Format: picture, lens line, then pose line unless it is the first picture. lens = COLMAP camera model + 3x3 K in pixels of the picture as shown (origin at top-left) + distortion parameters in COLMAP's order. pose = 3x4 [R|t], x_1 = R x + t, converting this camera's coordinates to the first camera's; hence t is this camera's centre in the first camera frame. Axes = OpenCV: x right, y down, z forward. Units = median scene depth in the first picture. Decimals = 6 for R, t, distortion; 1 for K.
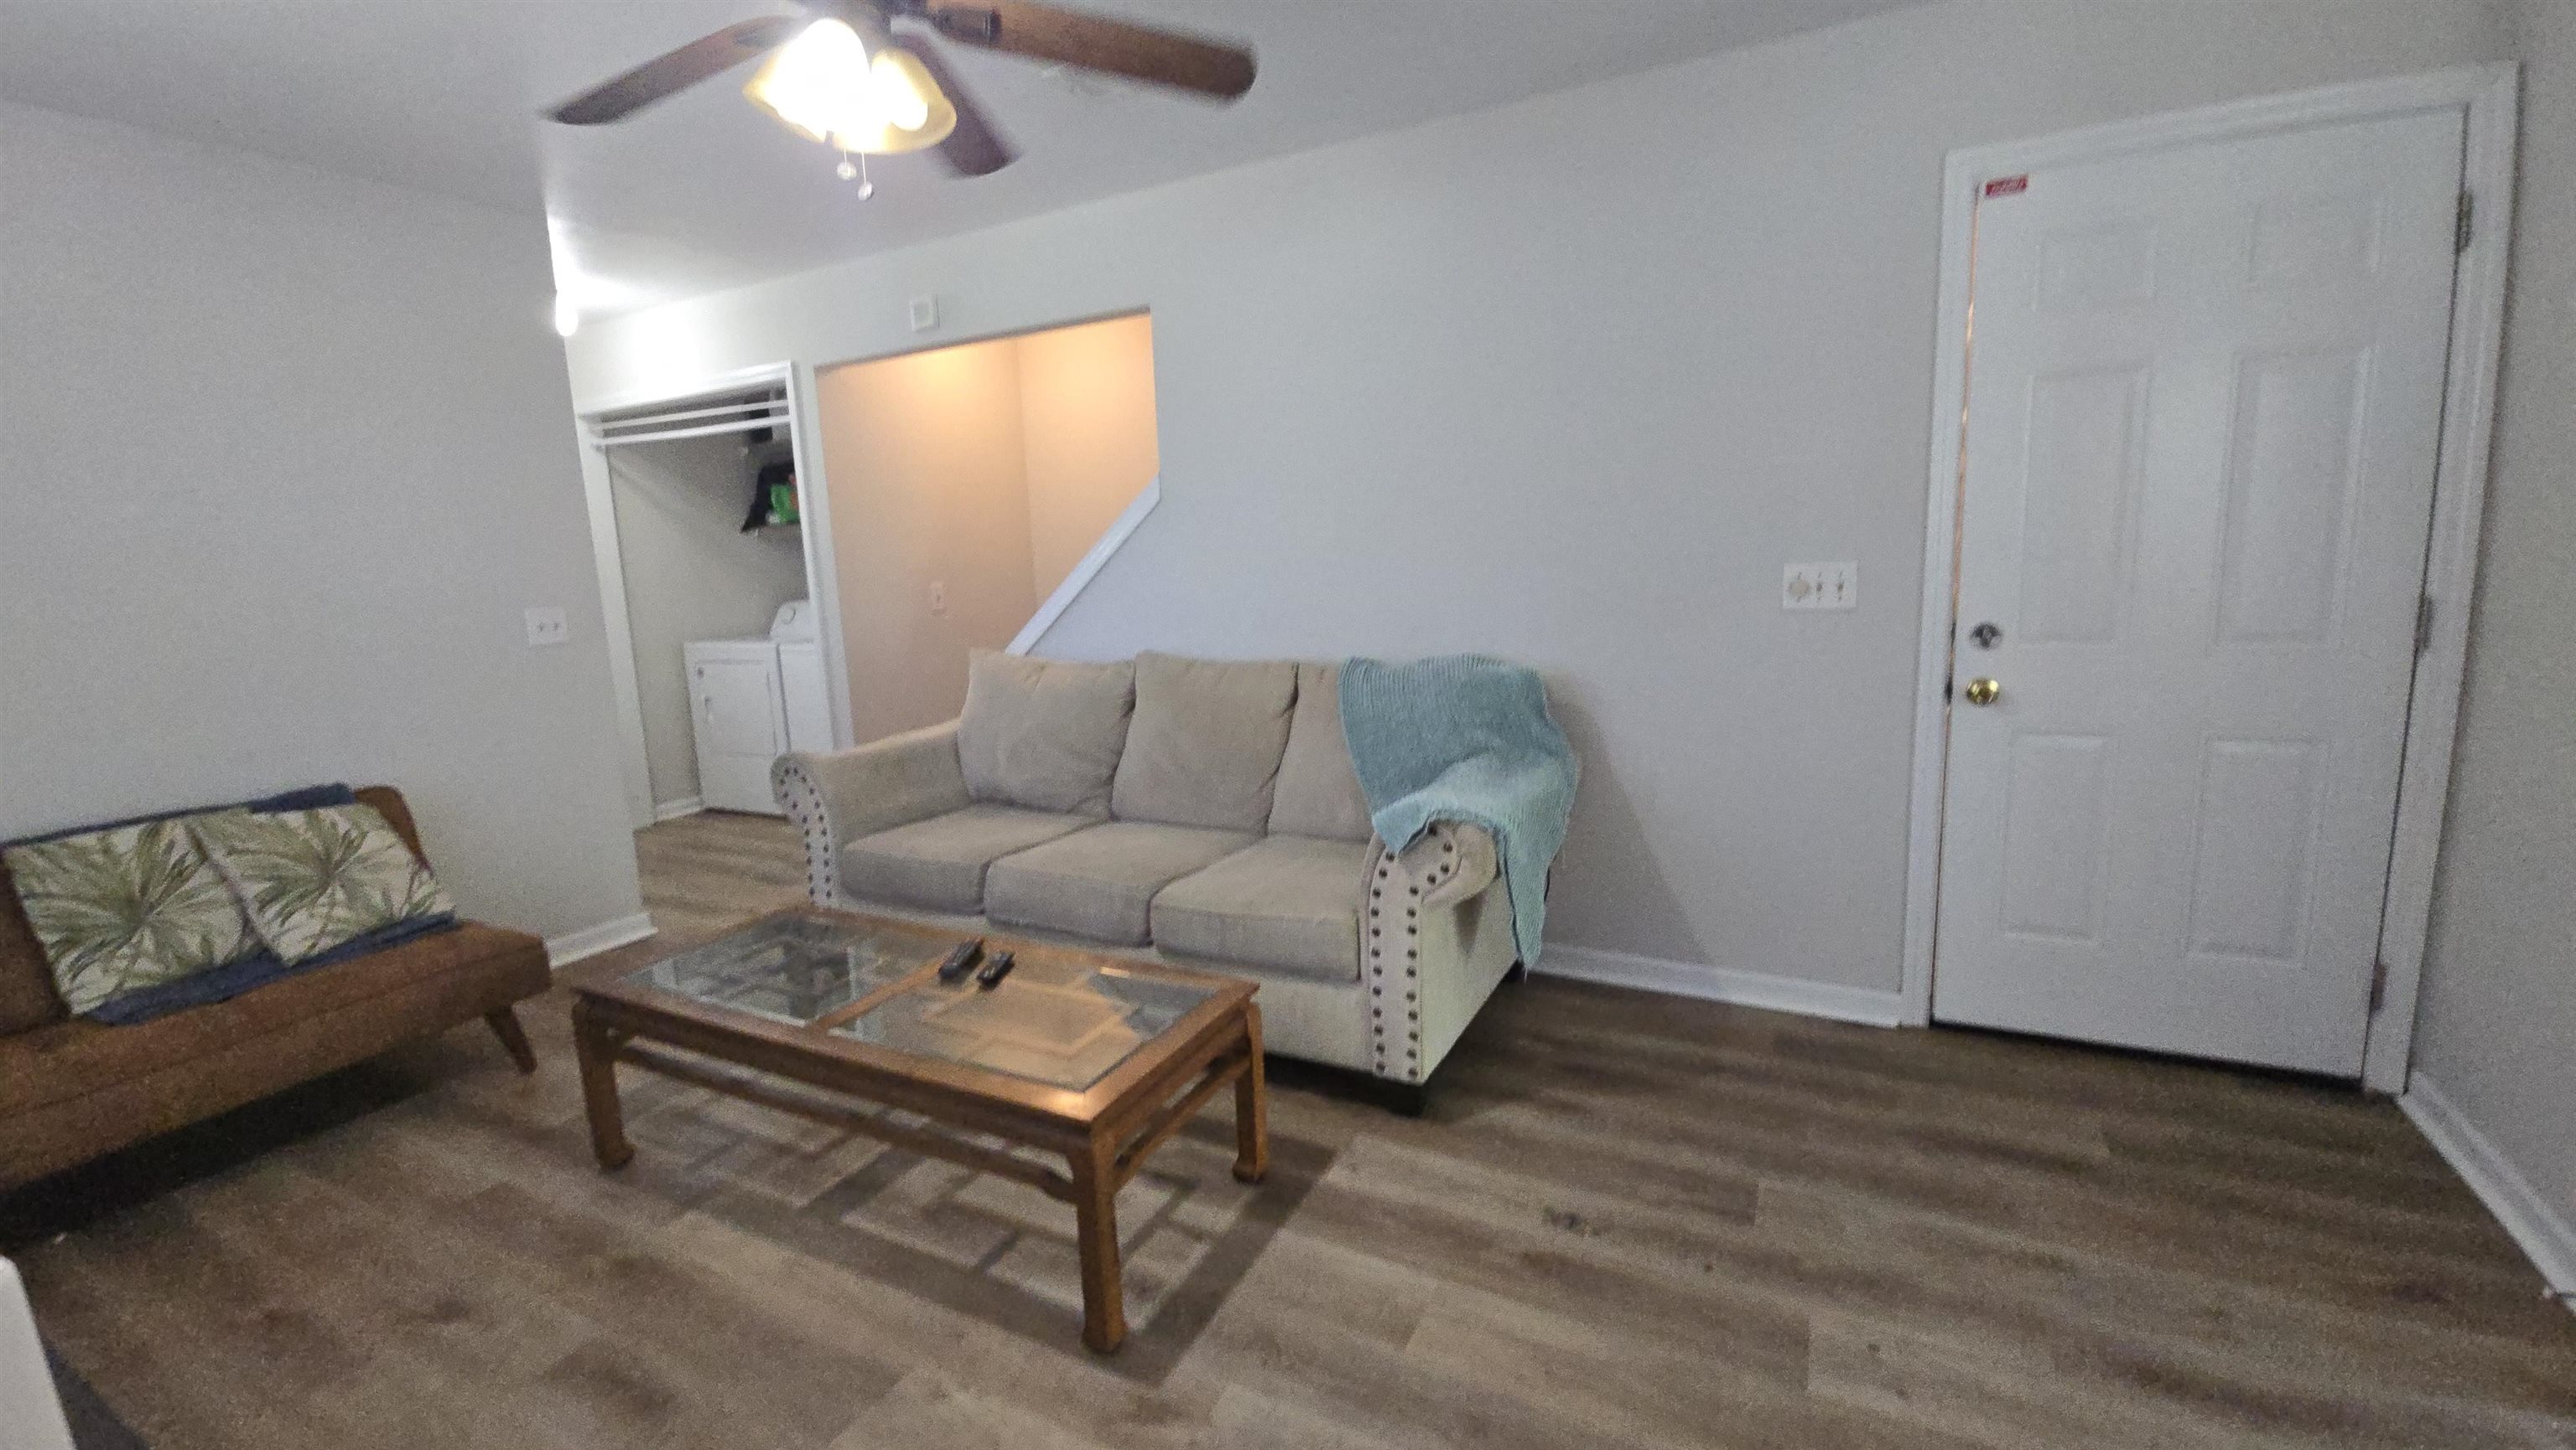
lens RADIAL K [[1036.4, 0, 1288.0], [0, 1036.4, 725.0], [0, 0, 1]] dist [-0.004286, -0.000272]
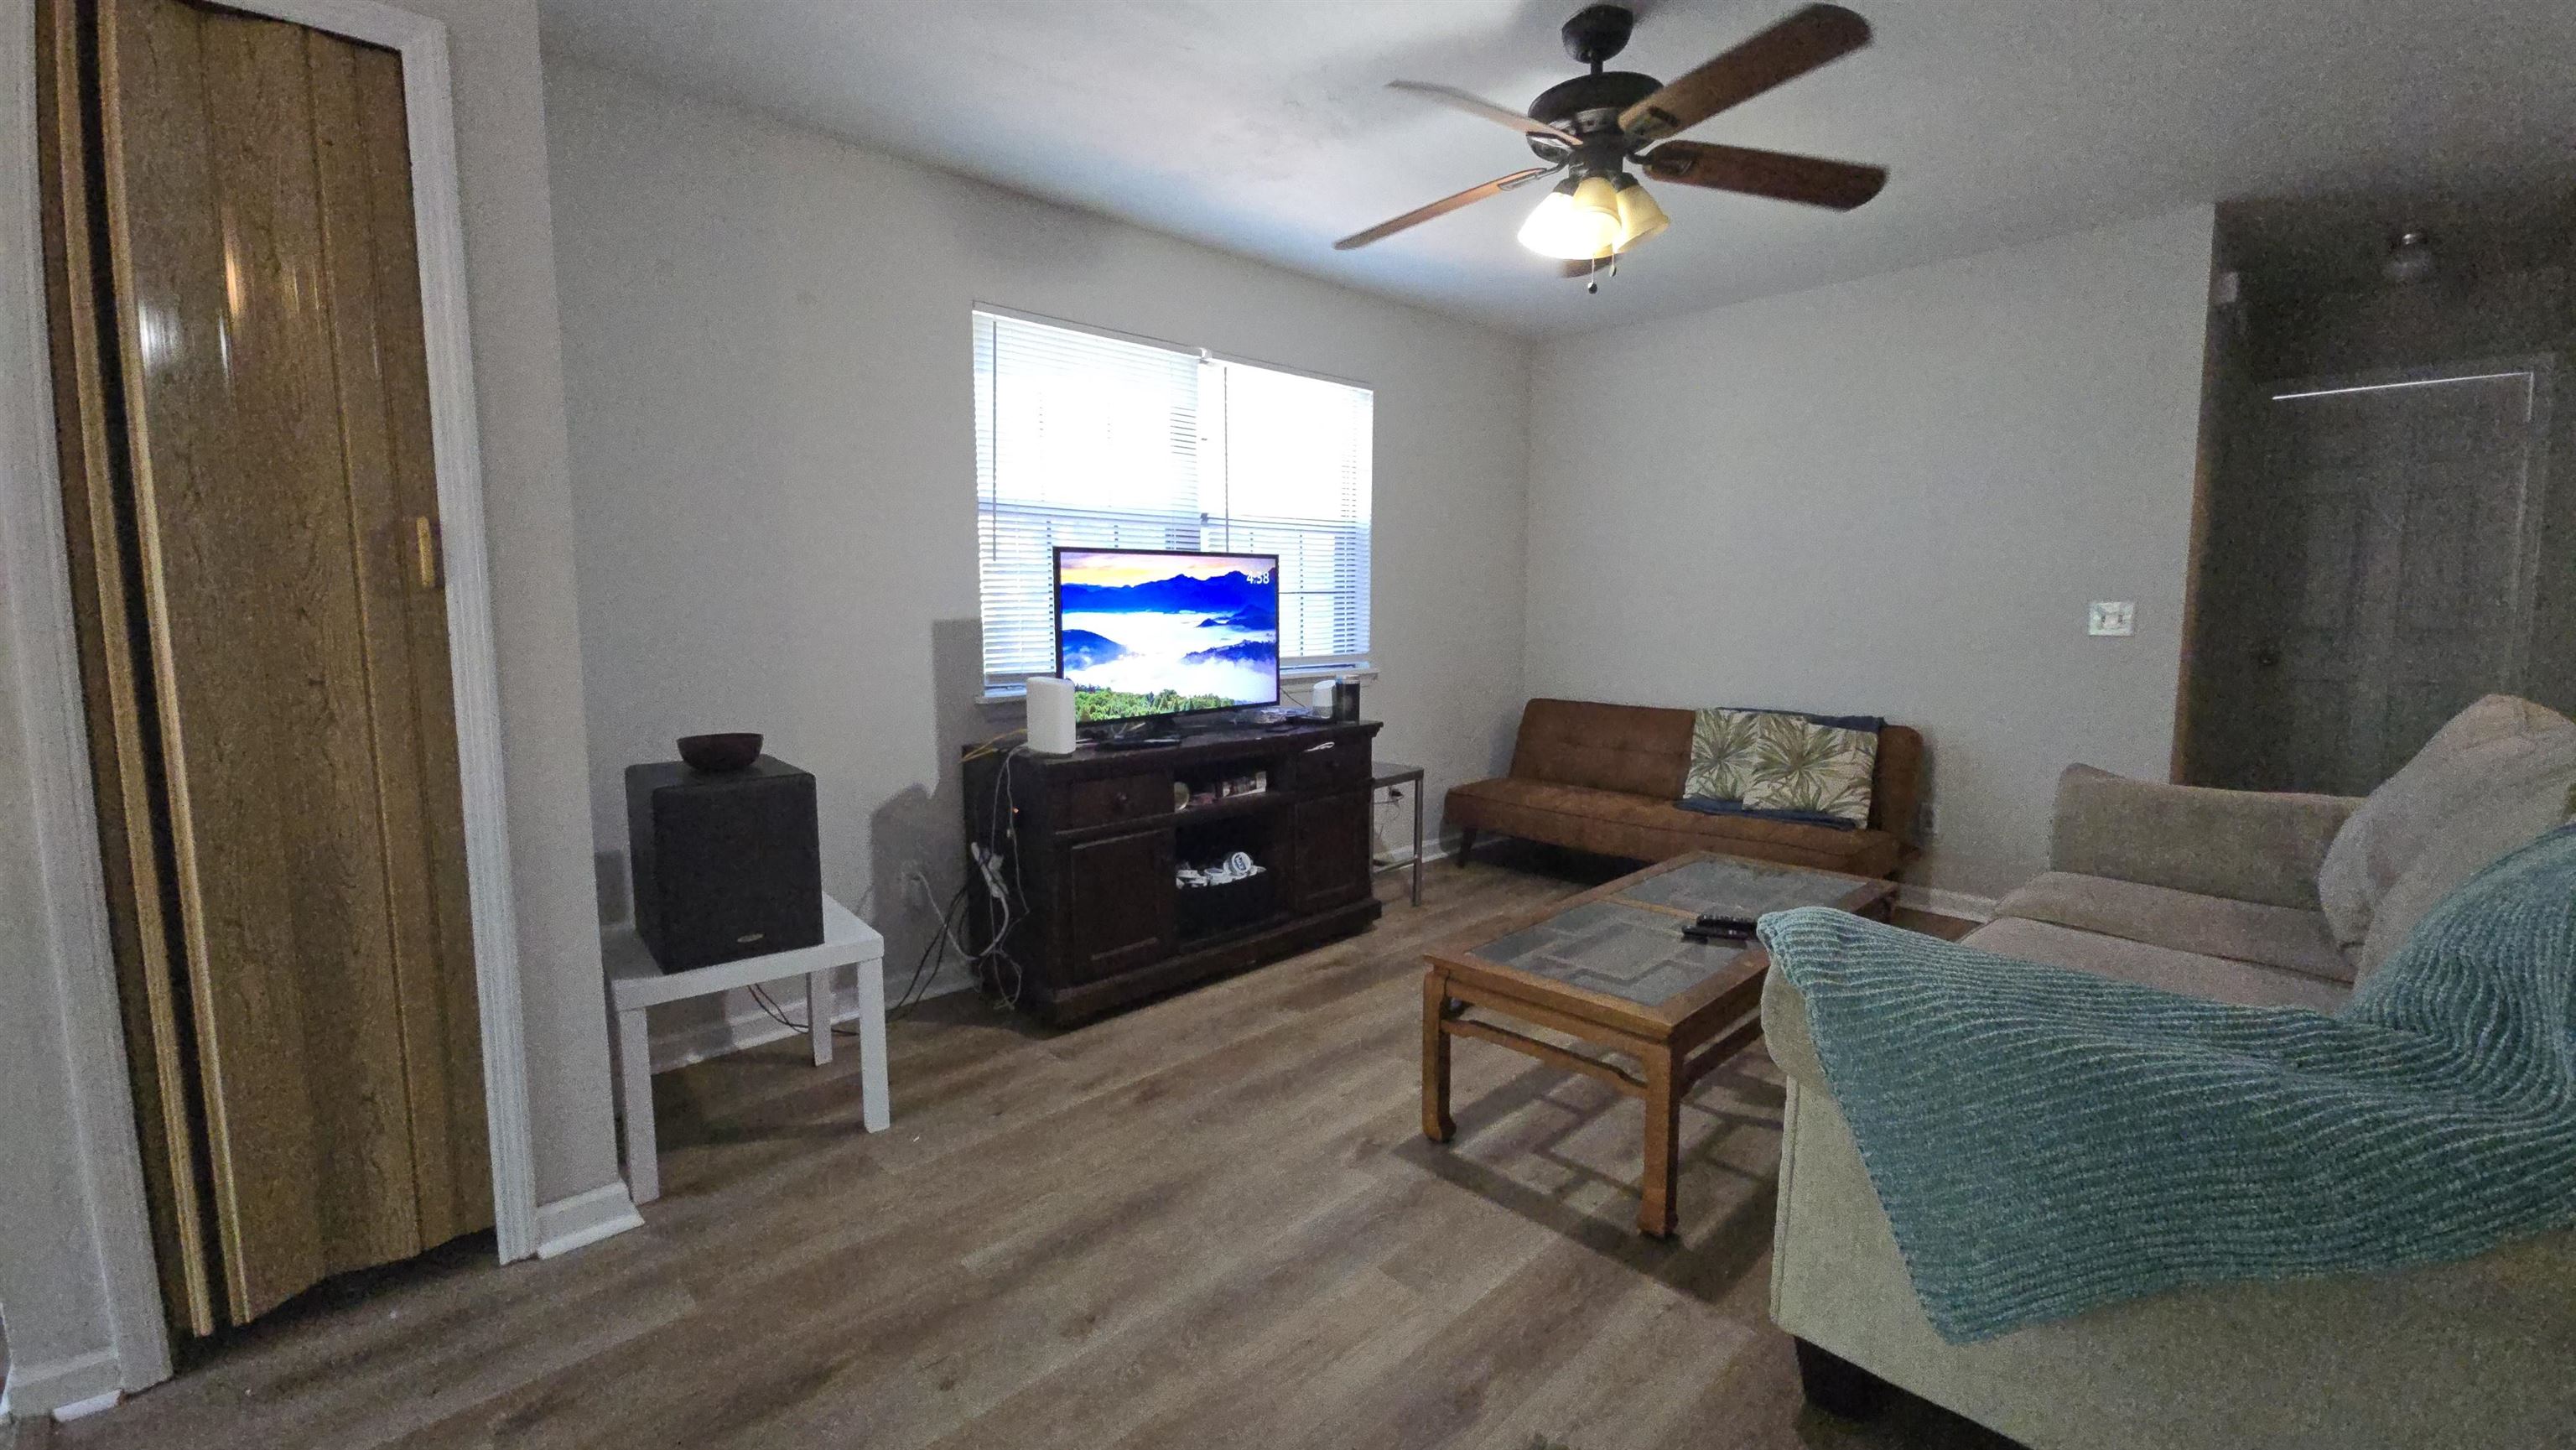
lens RADIAL K [[1036.4, 0, 1288.0], [0, 1036.4, 725.0], [0, 0, 1]] dist [-0.004286, -0.000272]
pose [[-0.323689, 0.144134, -0.935121, 0.837021], [-0.140520, 0.970045, 0.198157, -0.127912], [0.935671, 0.195544, -0.293740, 0.860519]]
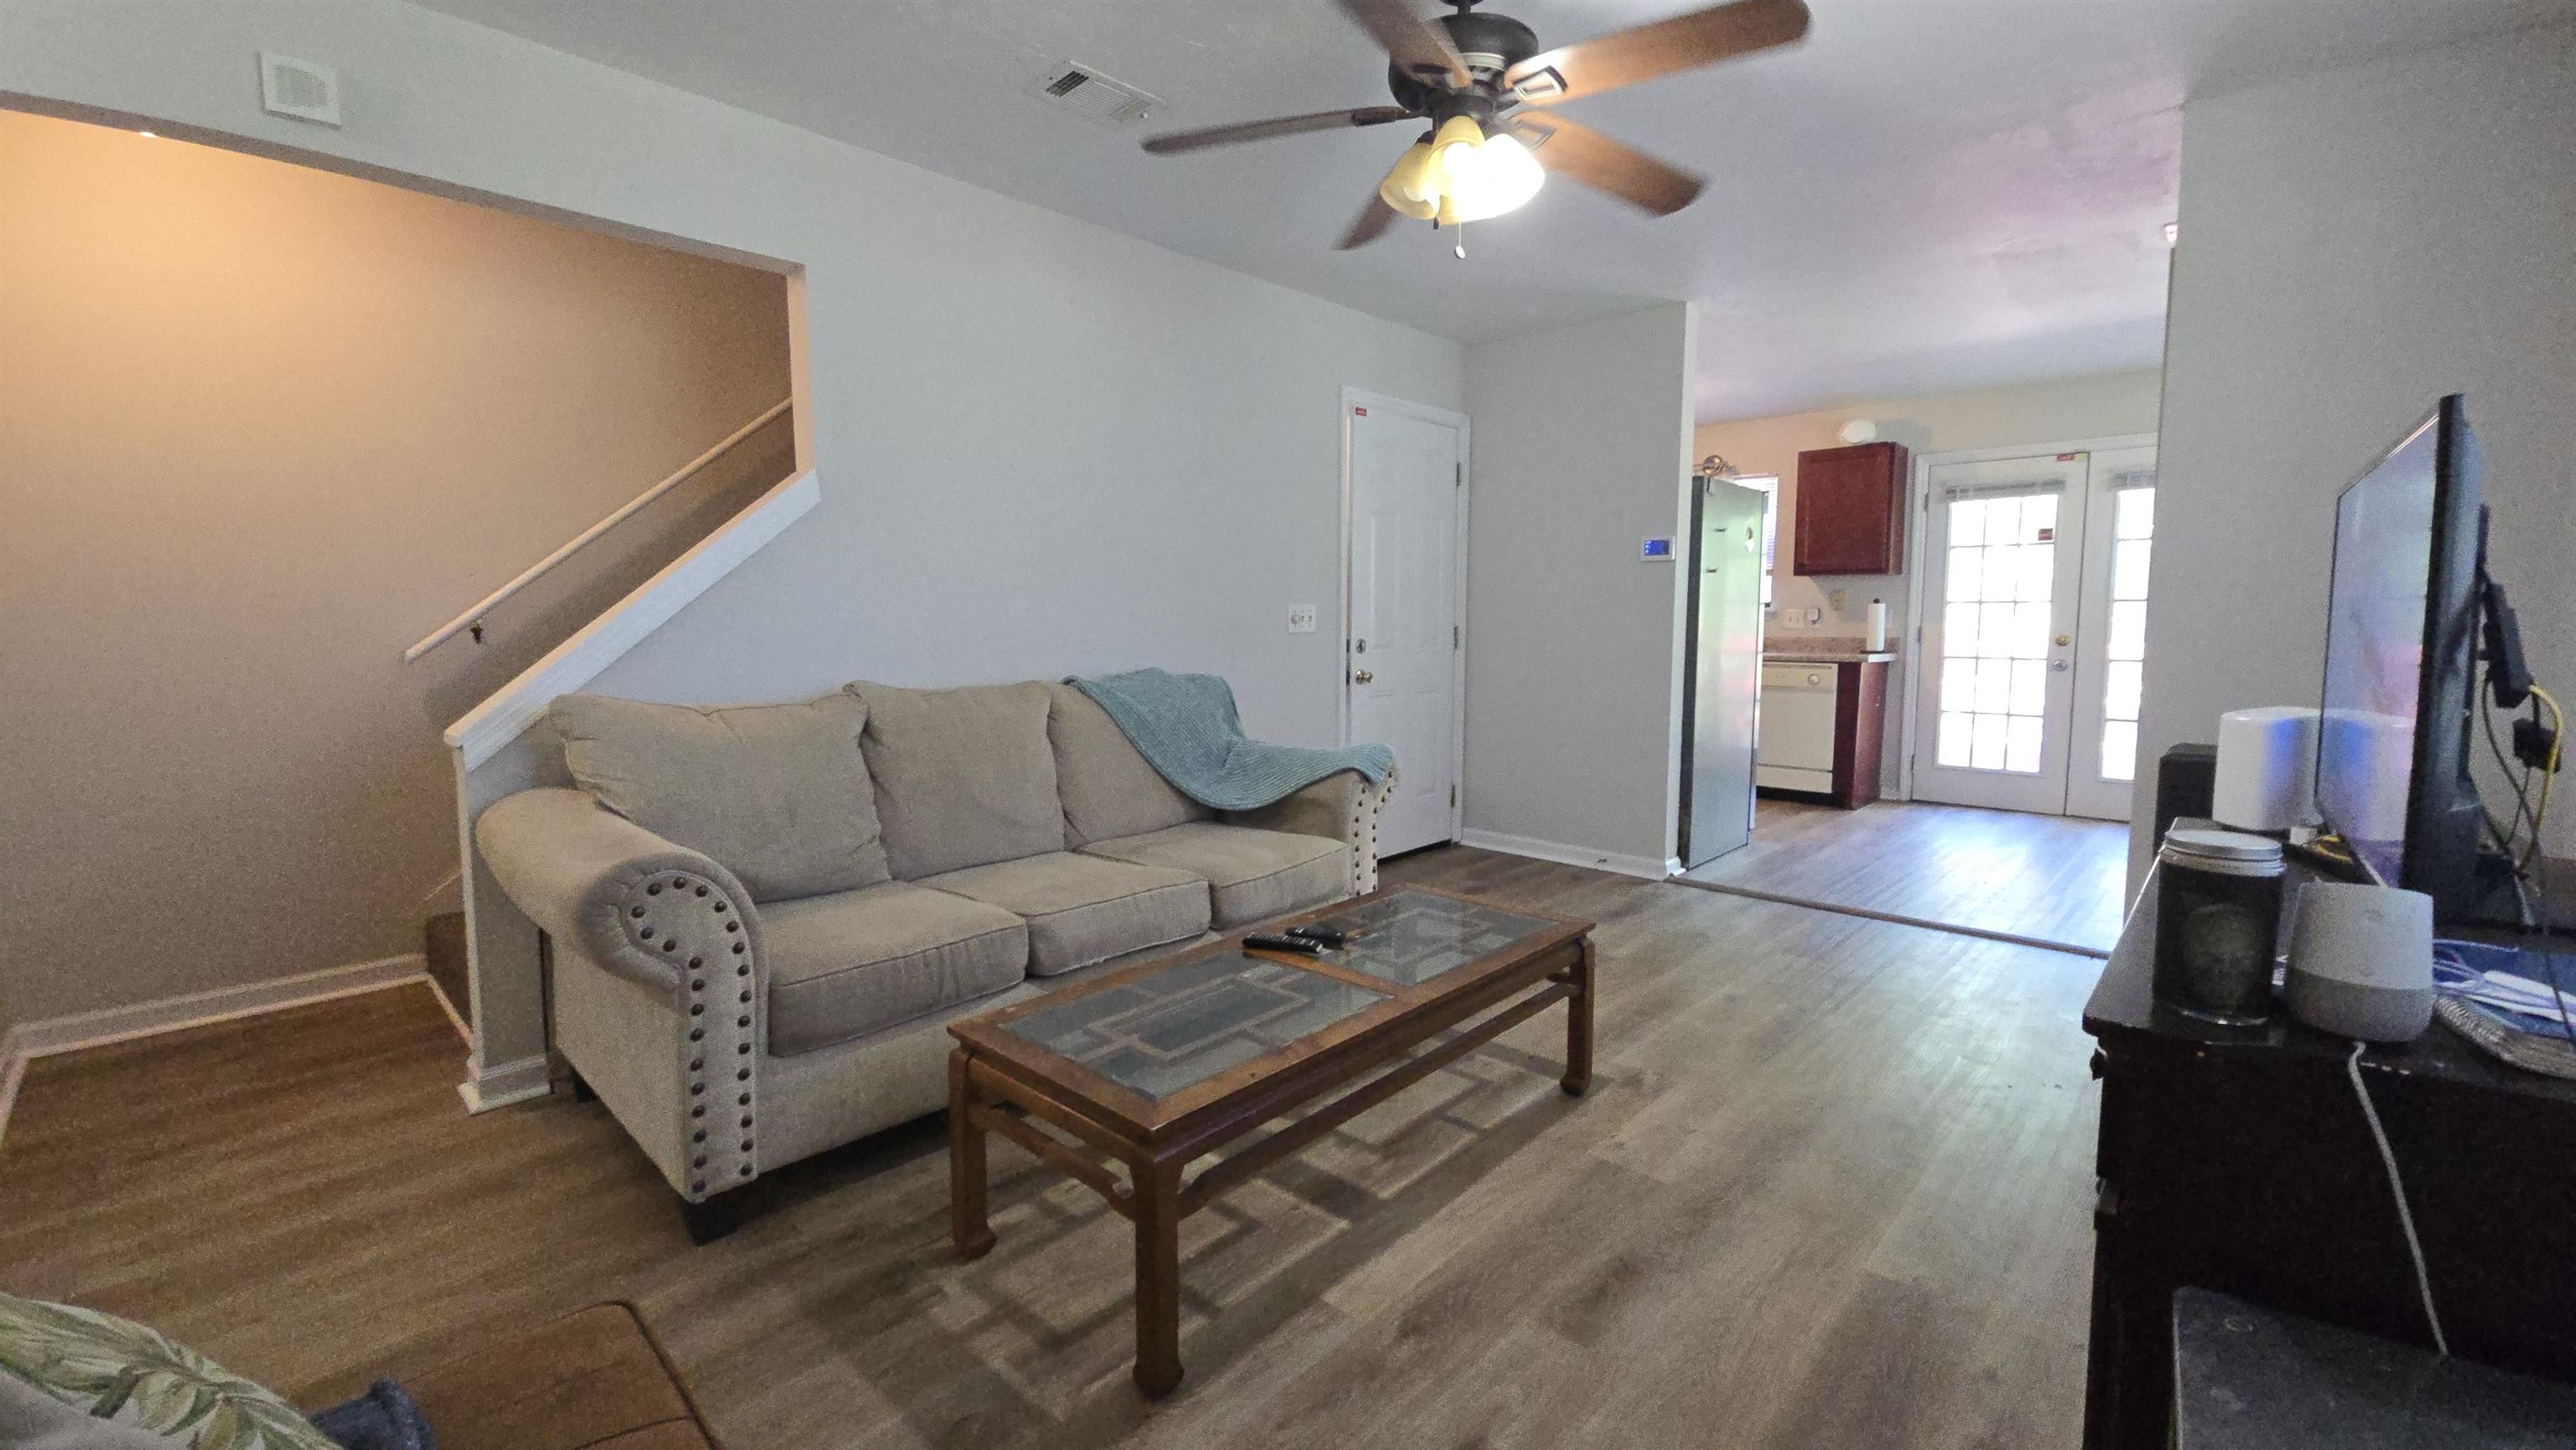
lens RADIAL K [[1018.5, 0, 1275.4], [0, 1018.5, 736.1], [0, 0, 1]] dist [-0.001130, -0.000088]
pose [[0.296359, -0.074676, 0.952153, -1.283144], [0.146534, 0.988690, 0.031932, -0.008688], [-0.943769, 0.130060, 0.303950, 0.696831]]
